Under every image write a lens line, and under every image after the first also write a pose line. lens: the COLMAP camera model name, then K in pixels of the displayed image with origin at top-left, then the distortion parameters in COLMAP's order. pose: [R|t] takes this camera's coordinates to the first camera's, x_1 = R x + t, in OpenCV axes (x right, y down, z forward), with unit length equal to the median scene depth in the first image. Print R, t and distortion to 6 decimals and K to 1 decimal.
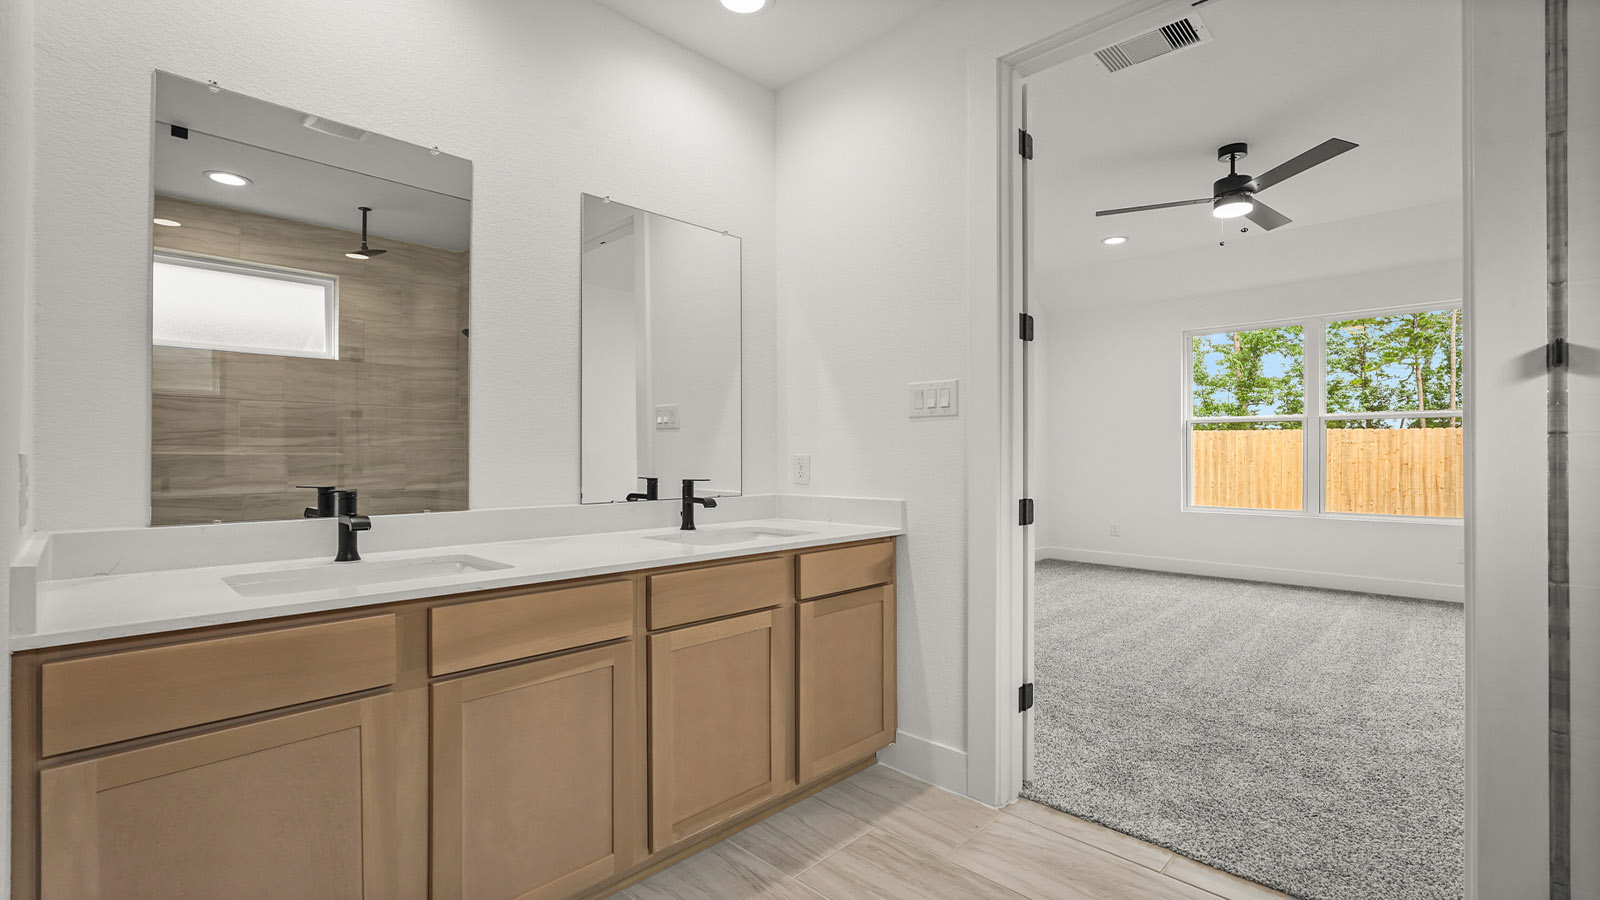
lens RADIAL K [[725.1, 0, 798.4], [0, 725.1, 447.2], [0, 0, 1]] dist [-0.001133, -0.000067]
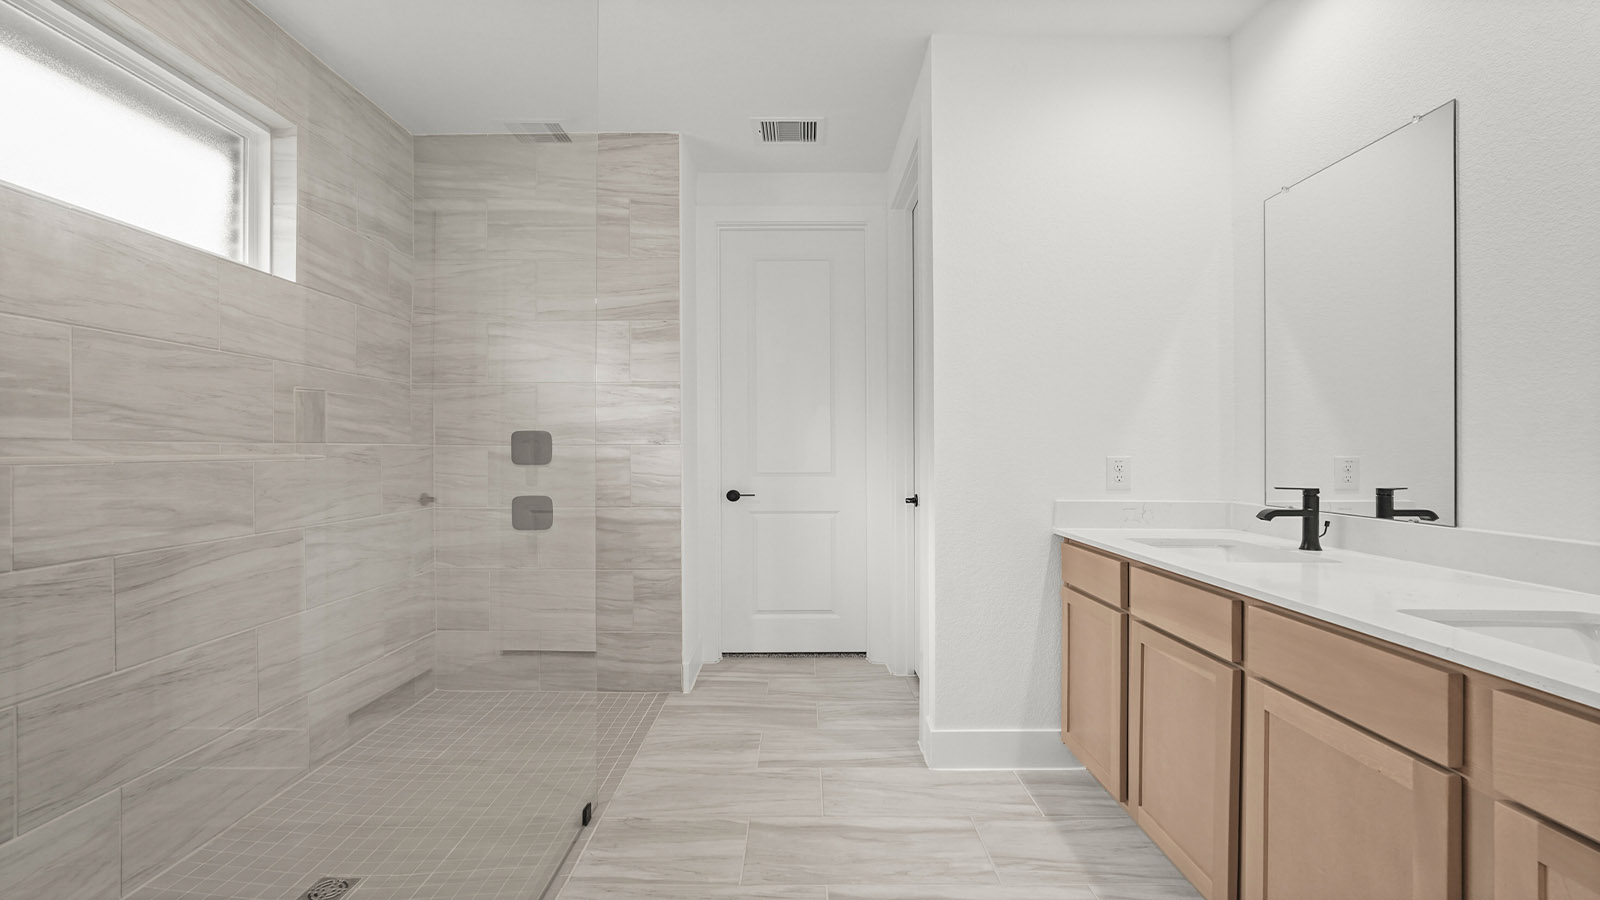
lens RADIAL K [[729.0, 0, 794.6], [0, 729.0, 447.6], [0, 0, 1]] dist [-0.003953, -0.000112]
pose [[-0.729225, -0.009816, -0.684203, 0.737575], [-0.005011, 0.999947, -0.009005, 0.012557], [0.684255, -0.003138, -0.729236, 1.252456]]
